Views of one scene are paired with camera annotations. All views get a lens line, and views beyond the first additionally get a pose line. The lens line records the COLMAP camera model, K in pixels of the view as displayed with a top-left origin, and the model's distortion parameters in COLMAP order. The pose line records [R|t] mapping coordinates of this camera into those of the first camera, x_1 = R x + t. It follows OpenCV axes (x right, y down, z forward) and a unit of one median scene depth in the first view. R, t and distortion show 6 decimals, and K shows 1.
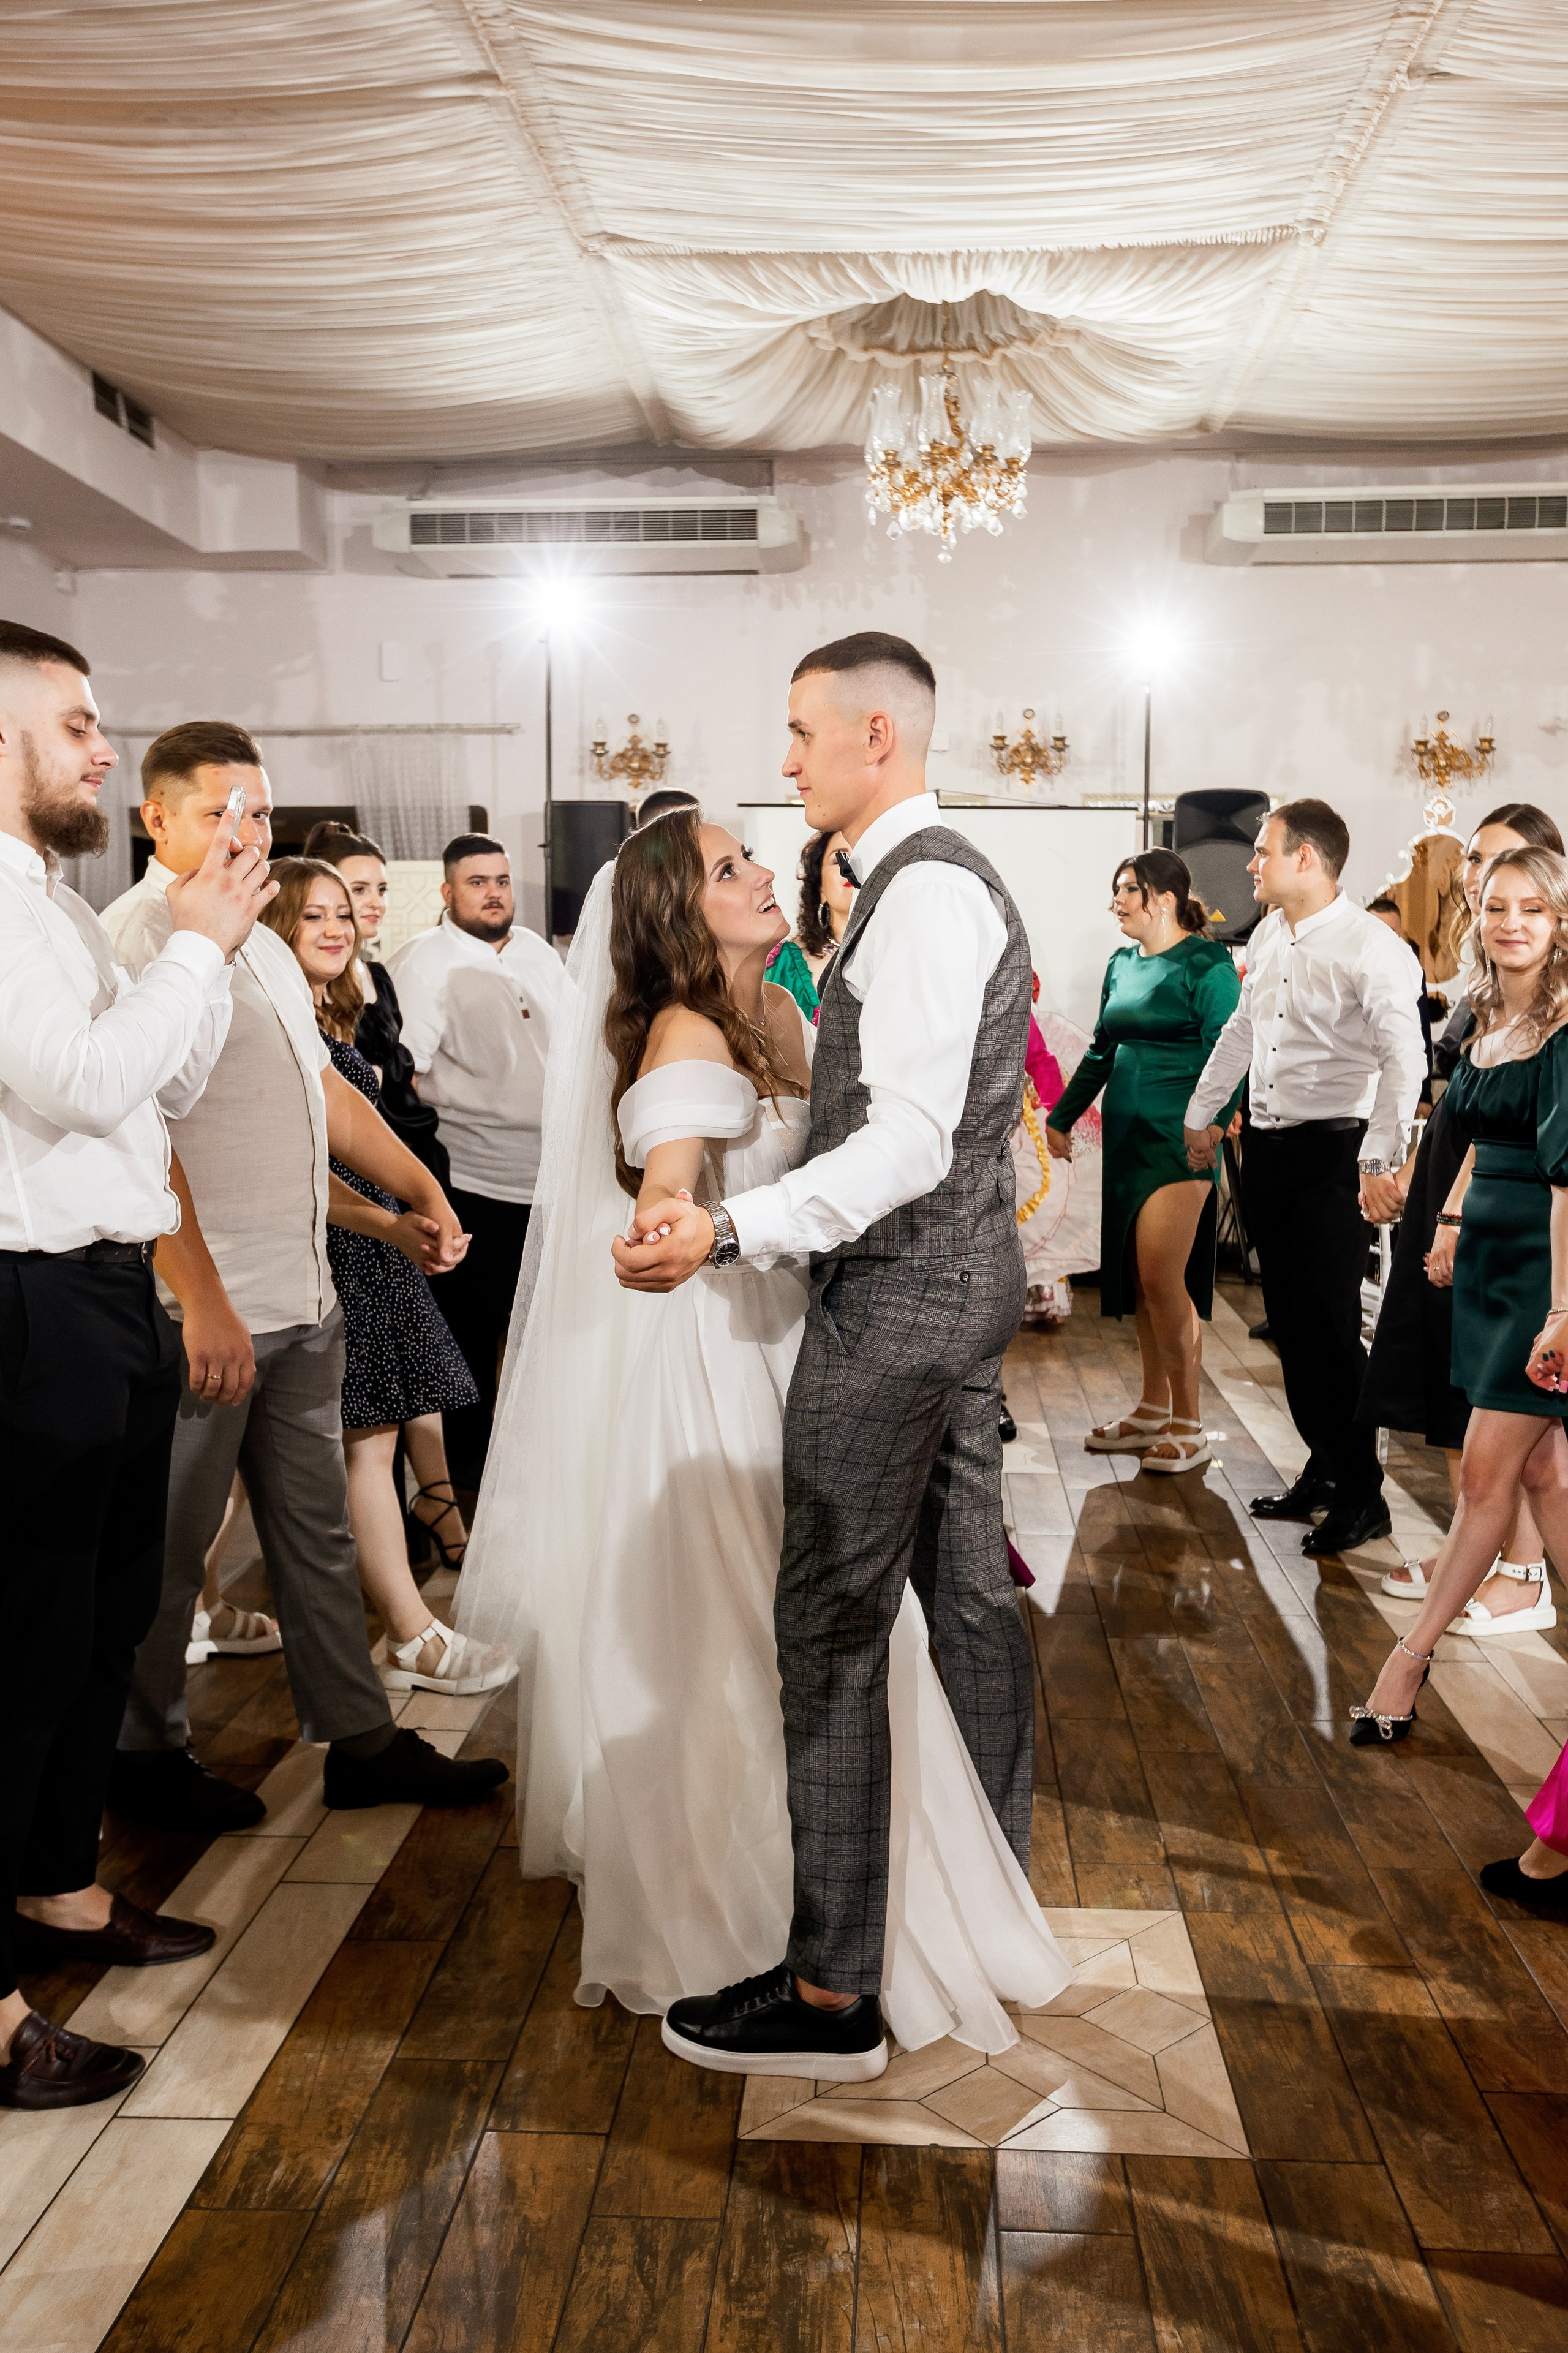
lens RADIAL K [[1994.8, 0, 799.8], [0, 1994.8, 1145.3], [0, 0, 1]] dist [0.047949, -0.001596]
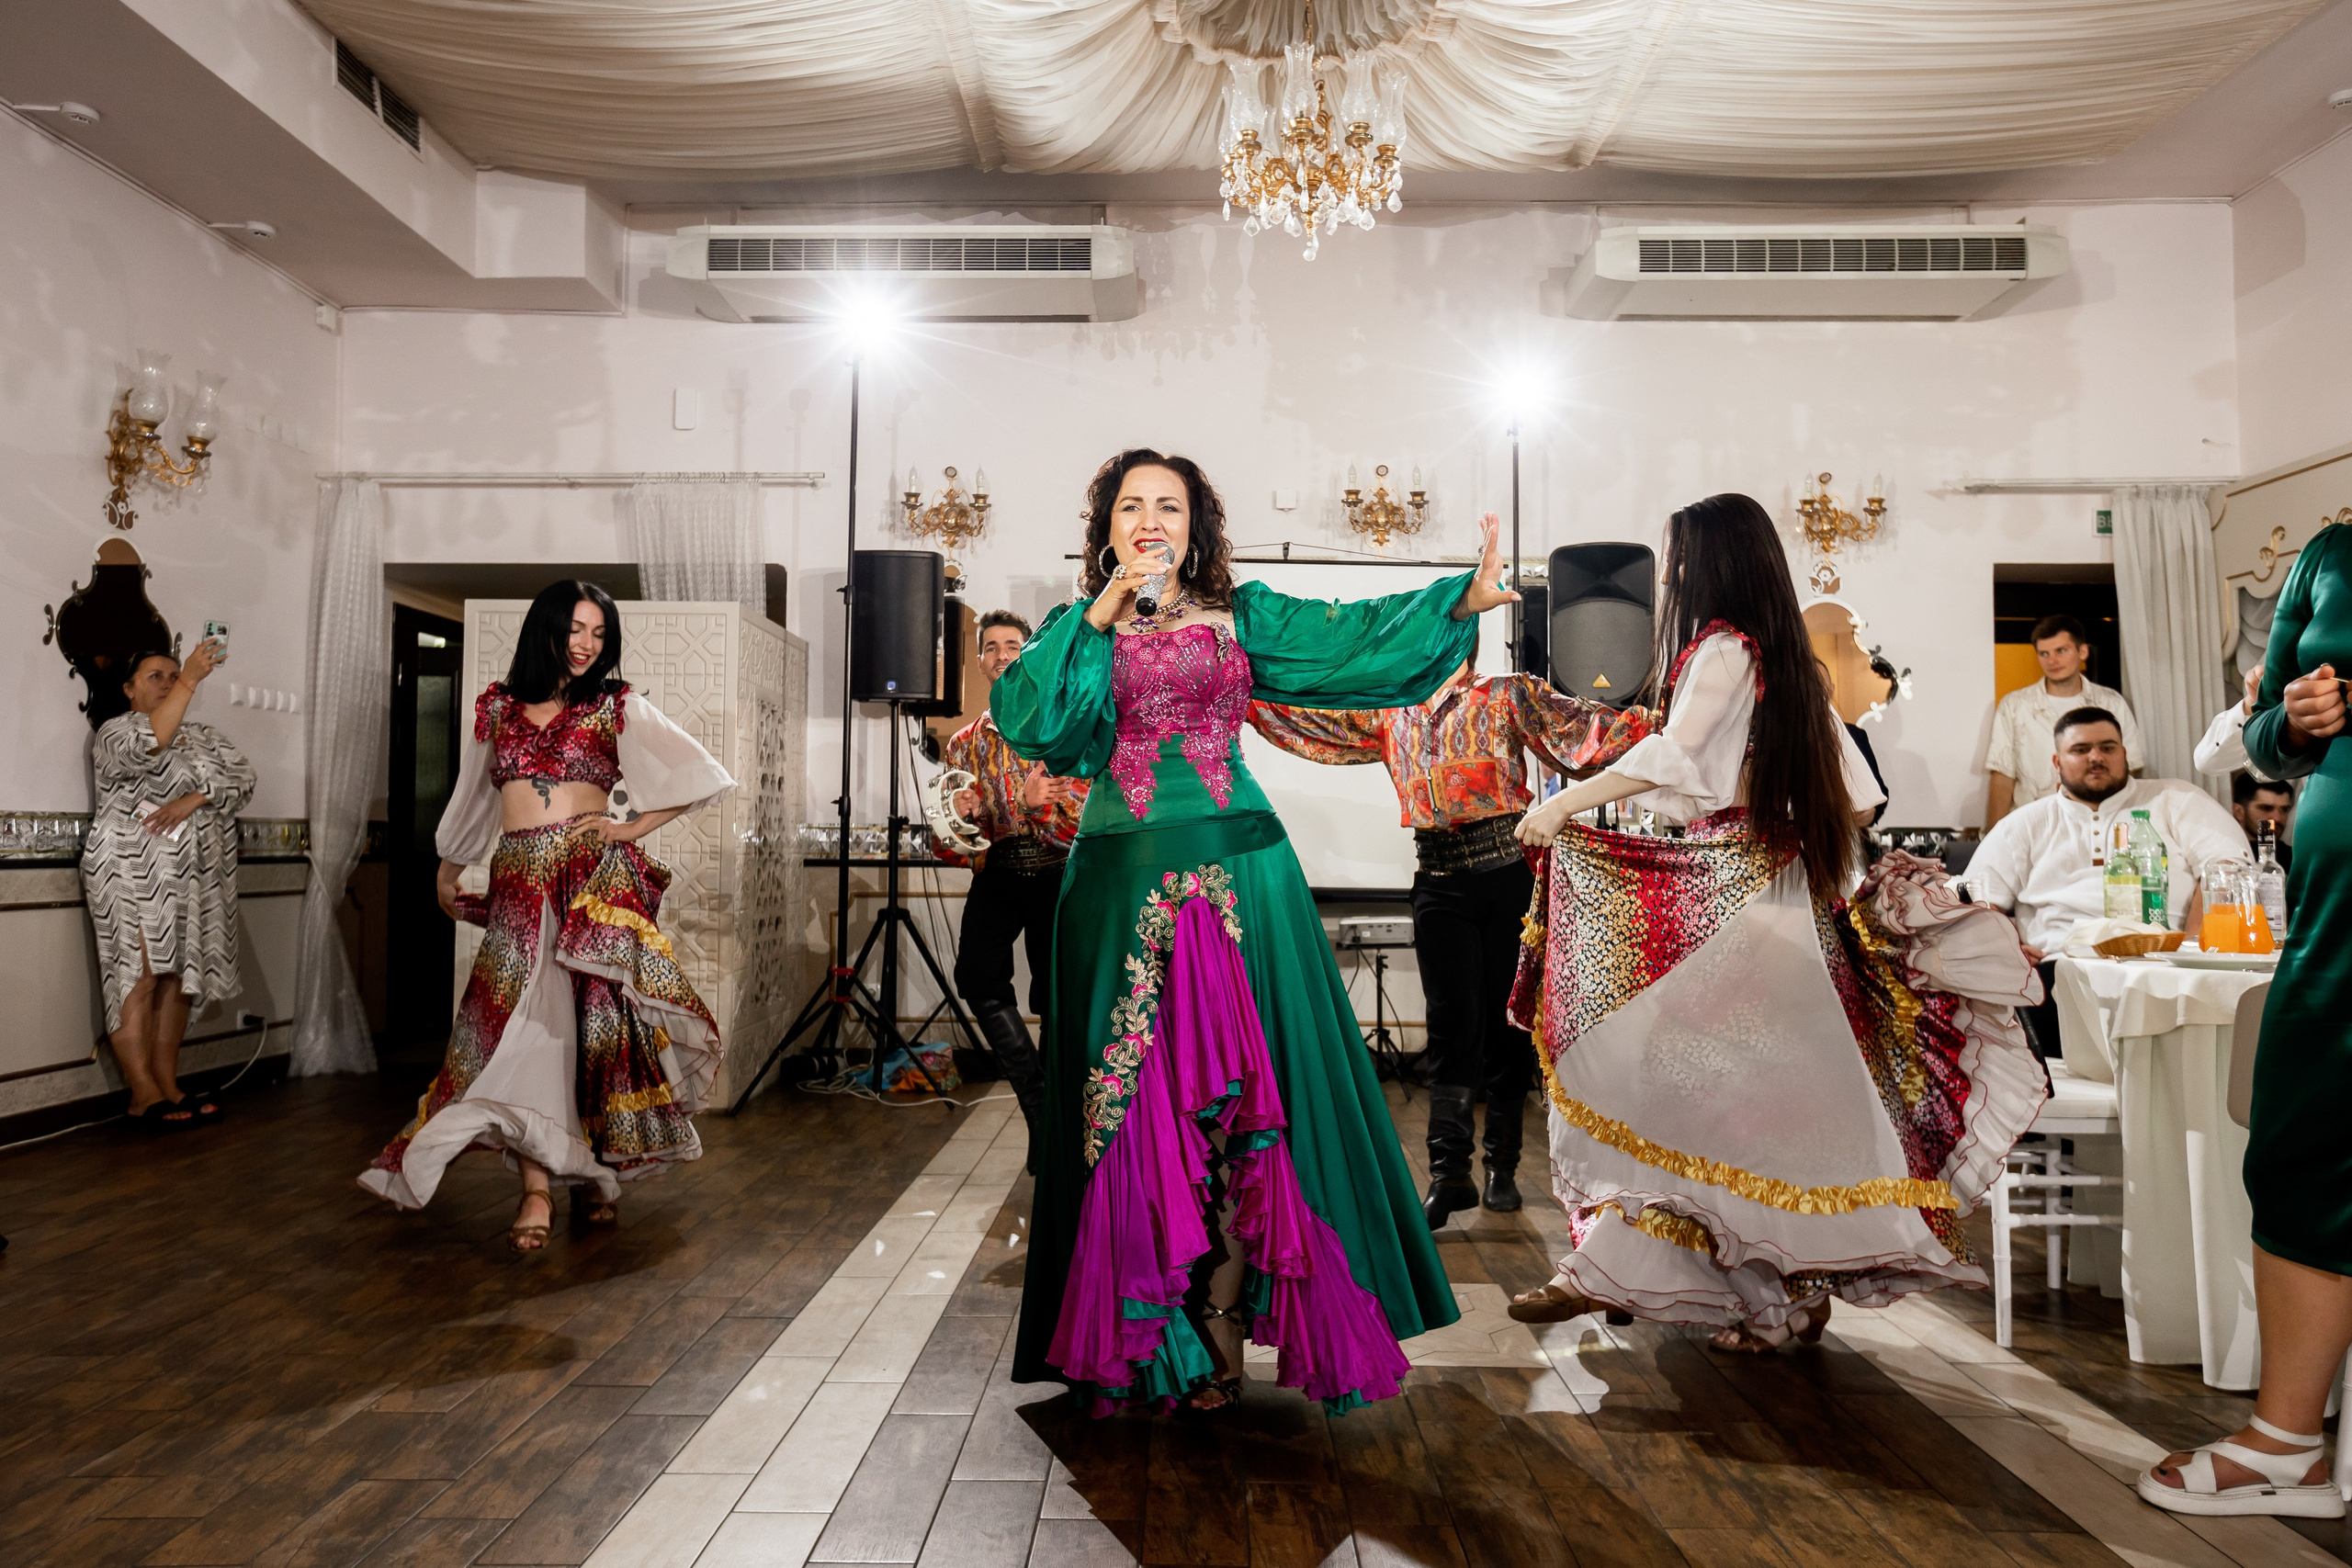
lens RADIAL K [[1734.2, 0, 1170.4], [0, 1734.2, 743.9], [0, 0, 1]] dist [-0.012996, 0.054232]
pose [[0.999034, 0.006726, 0.043421, -0.017175], [-0.000566, 0.990102, -0.140349, 0.021708], [-0.043936, 0.140189, 0.989150, 0.239916]]
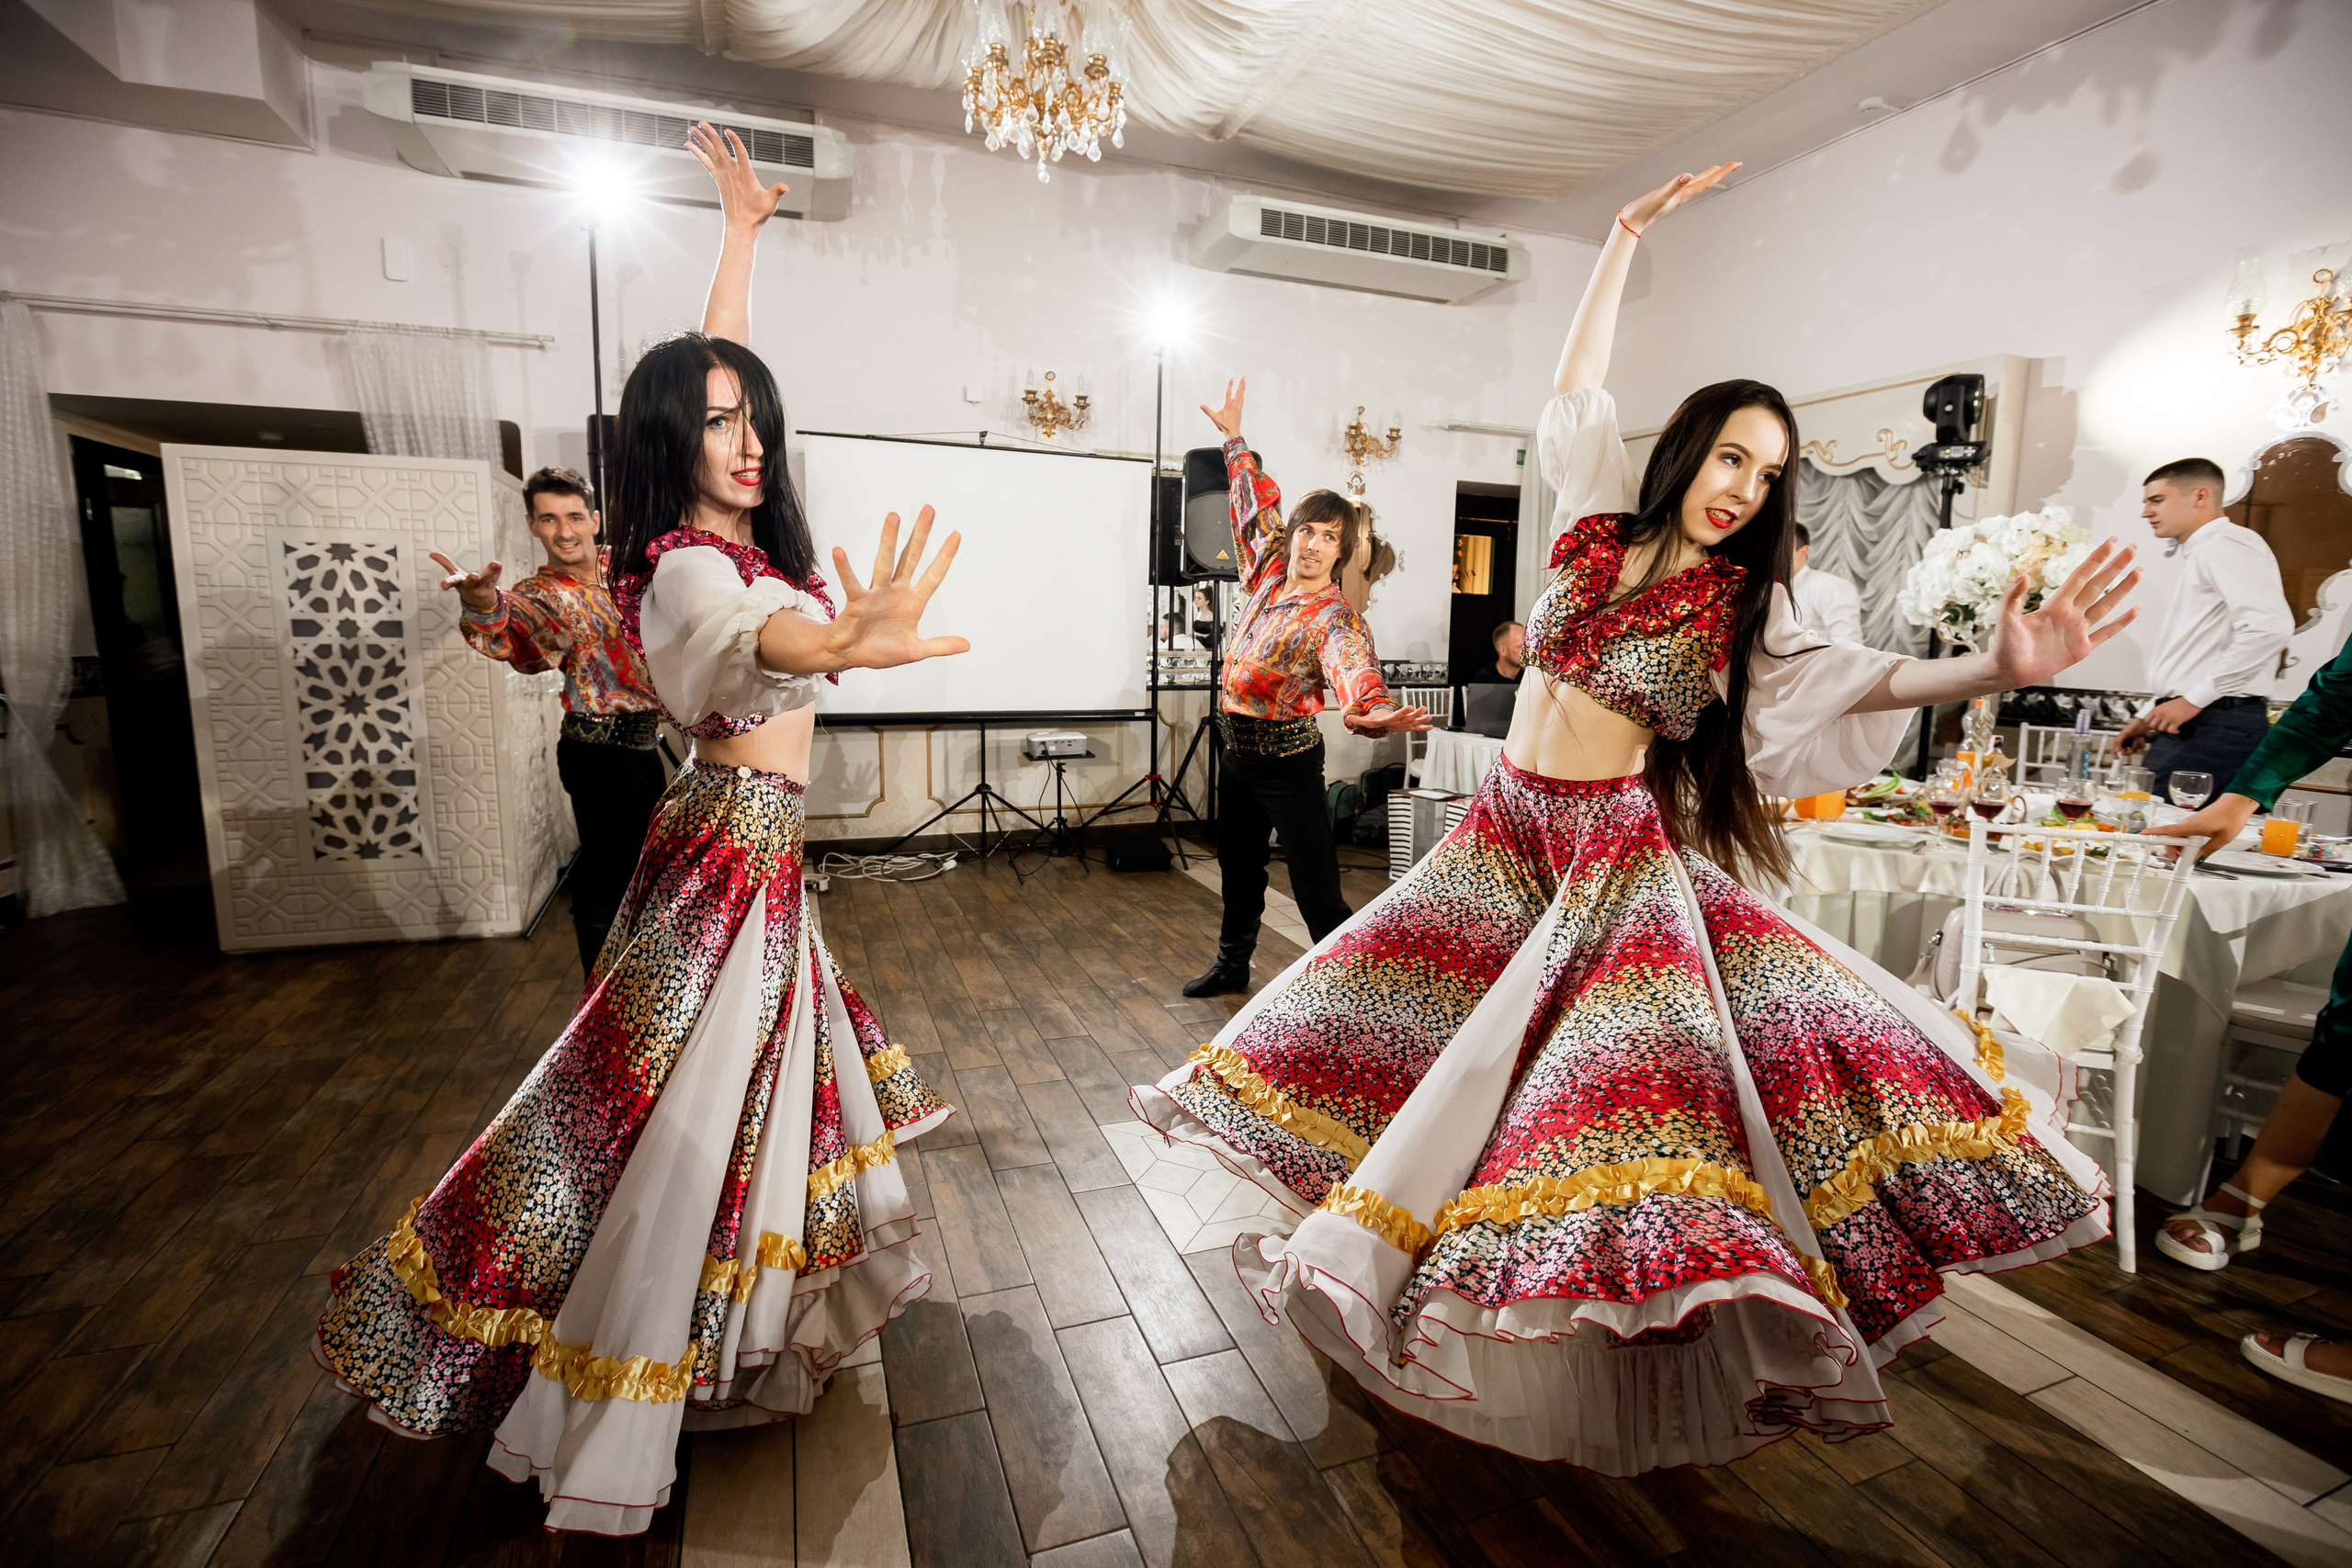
lens RADIAL K [[1078.1, 0, 1176.0], [0, 1078.1, 784.0], [0, 0, 1]] dist [-0.043533, 0.017132]
pose [[0.917943, -0.045676, 0.394074, -0.076600], [0.017821, 0.997095, 0.074060, -0.025498], [-0.396312, -0.060960, 0.916090, 0.400420]]
